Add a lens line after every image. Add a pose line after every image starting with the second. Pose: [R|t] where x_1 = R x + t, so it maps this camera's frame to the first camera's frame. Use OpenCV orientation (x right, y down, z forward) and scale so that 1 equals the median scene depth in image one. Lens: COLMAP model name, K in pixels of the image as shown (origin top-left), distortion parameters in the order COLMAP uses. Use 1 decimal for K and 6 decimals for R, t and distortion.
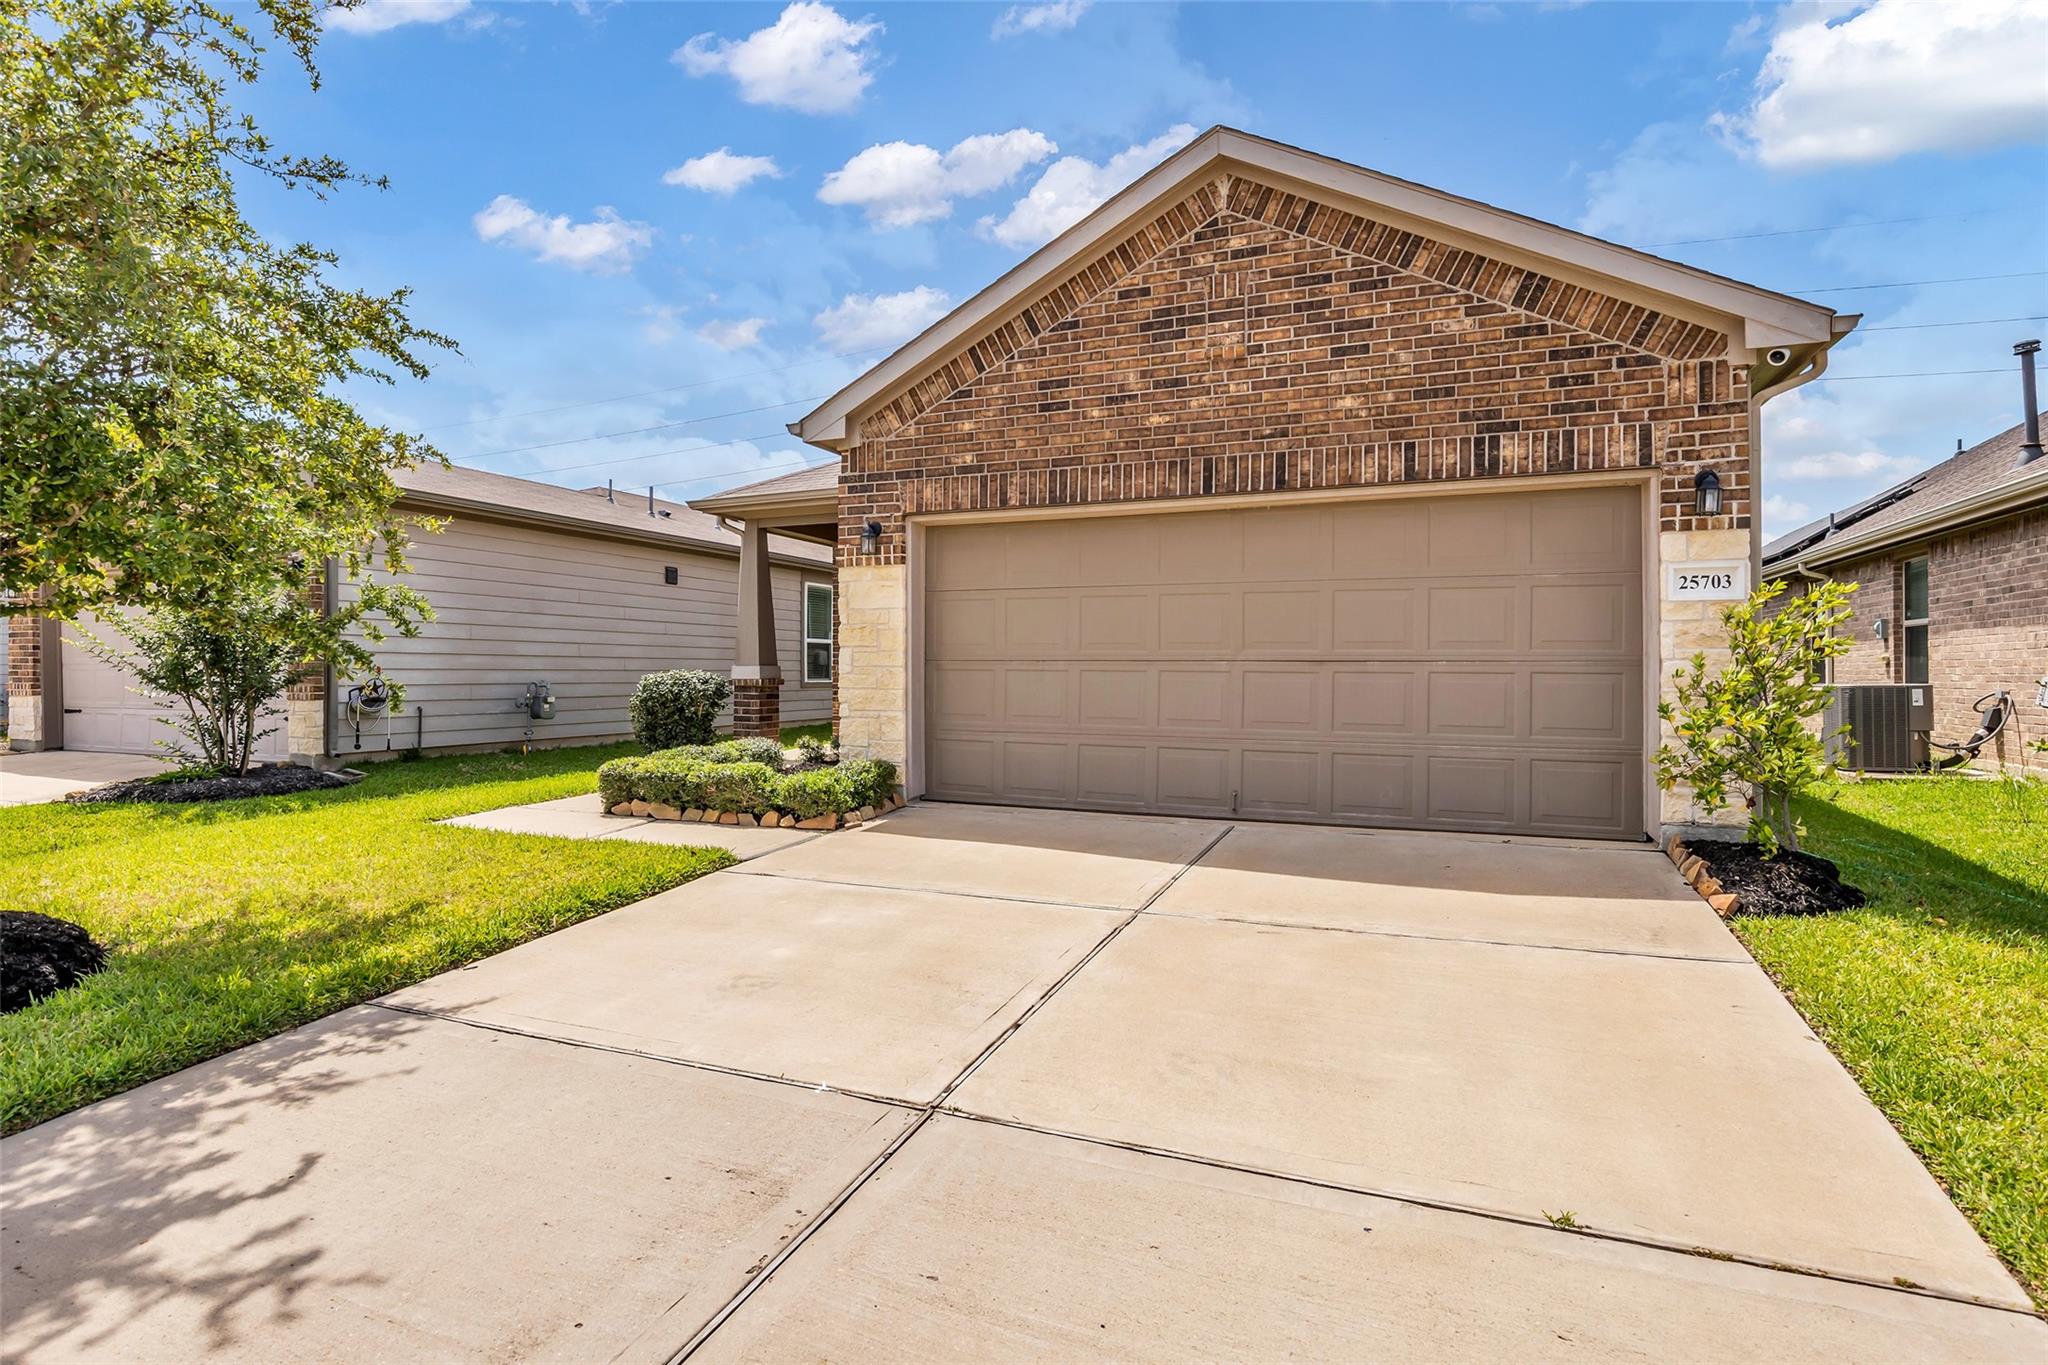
lens RADIAL K [[1018.0, 0, 1023.9], [0, 1018.0, 647.8], [0, 0, 1]] dist [-0.009186, -0.000018]
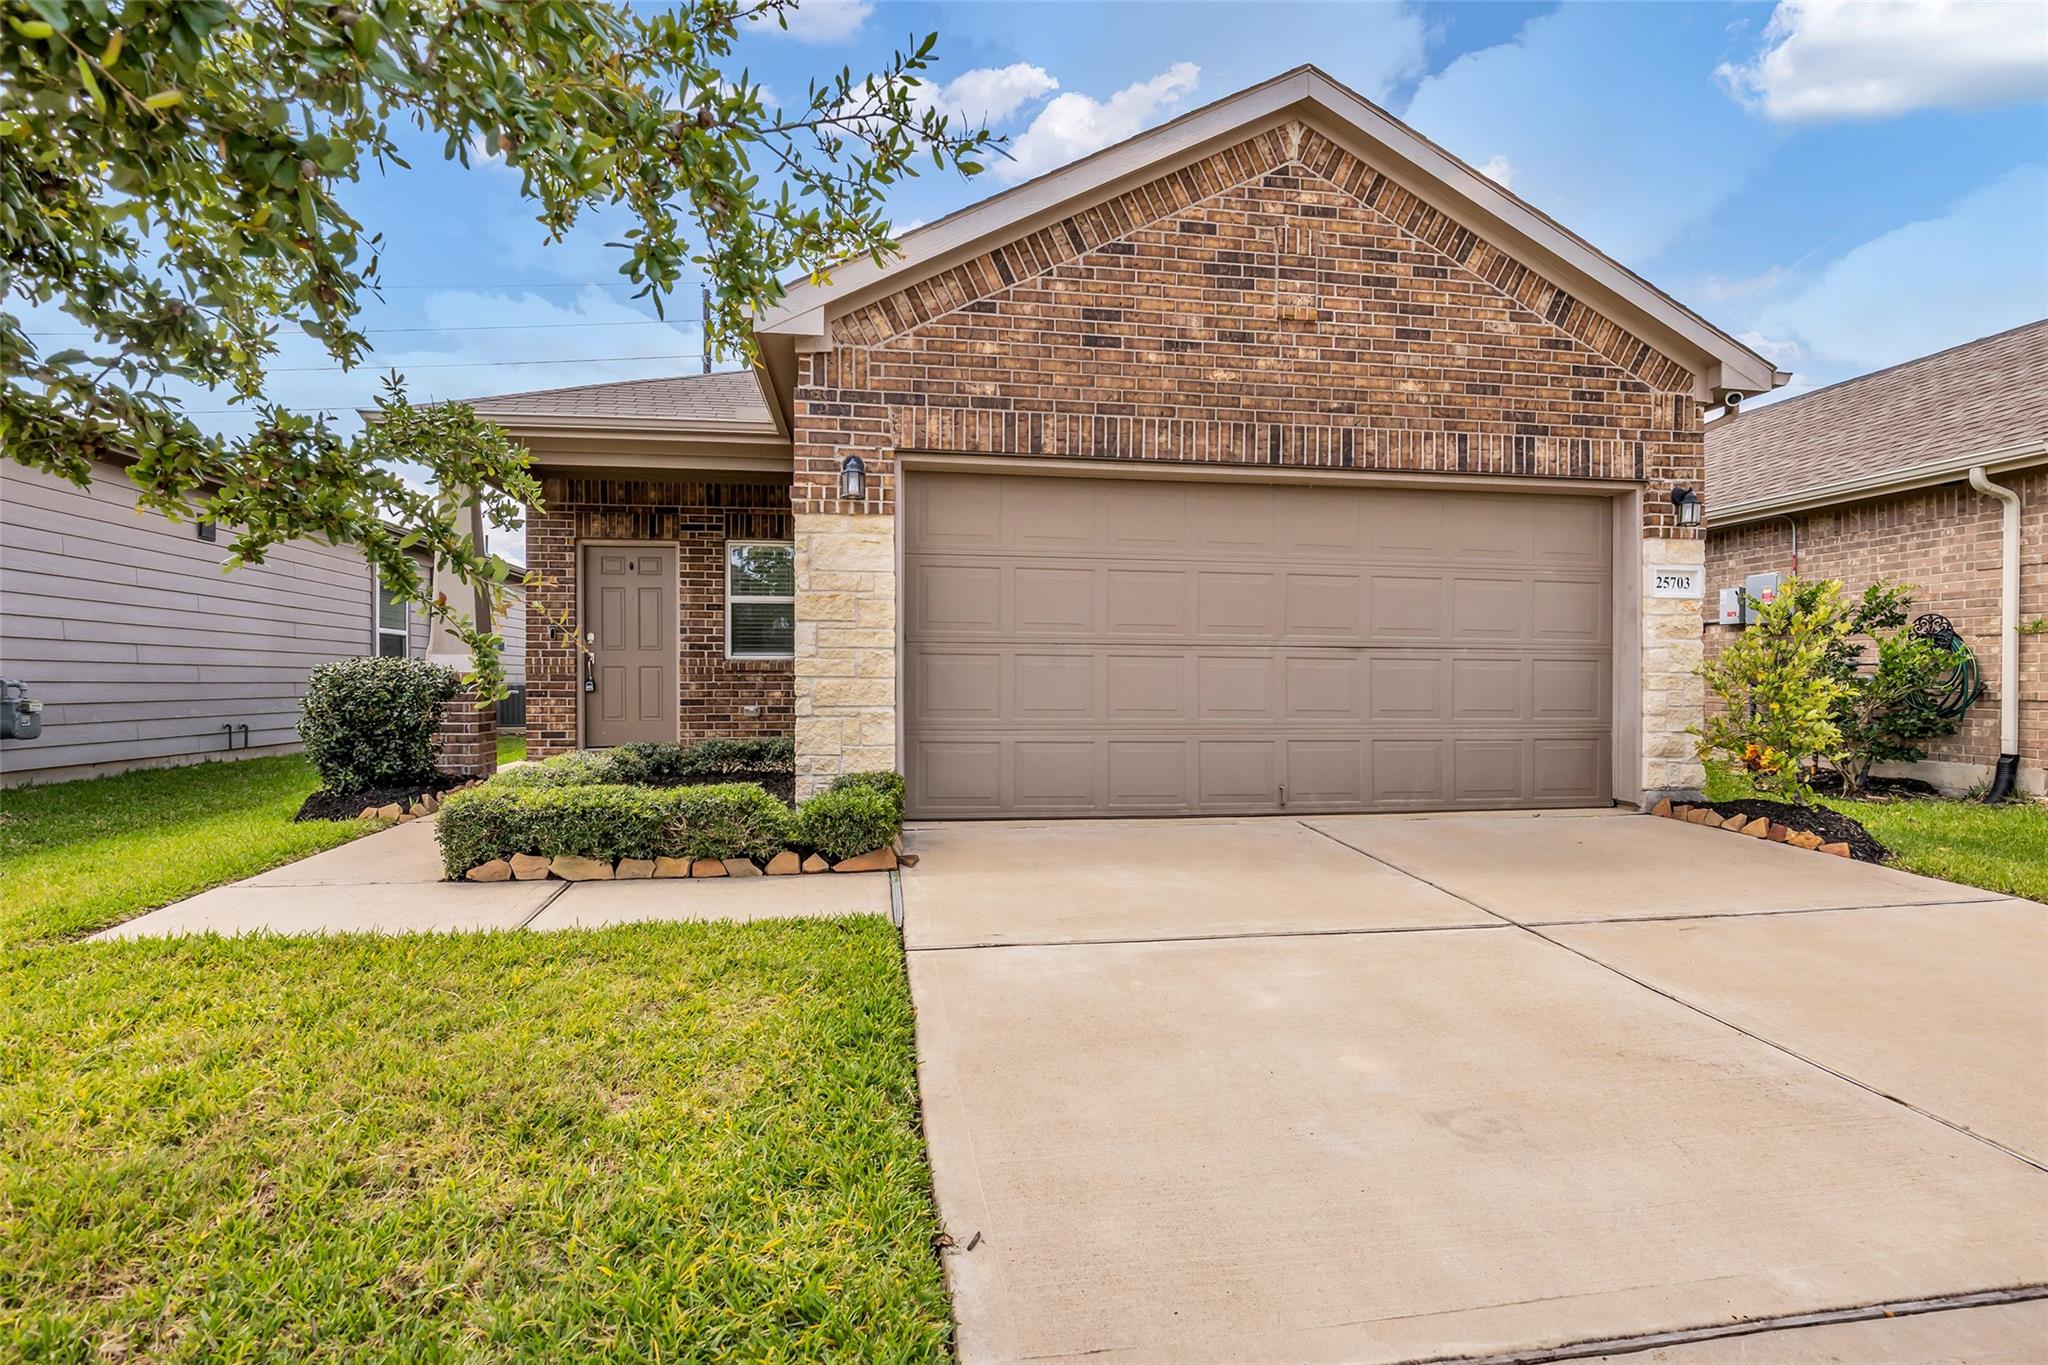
lens RADIAL K [[948.0, 0, 1013.3], [0, 948.0, 672.7], [0, 0, 1]] dist [-0.010450, 0.000485]
pose [[0.855260, 0.005623, 0.518169, -0.461368], [-0.012164, 0.999883, 0.009228, 0.032493], [-0.518056, -0.014195, 0.855229, 0.382829]]
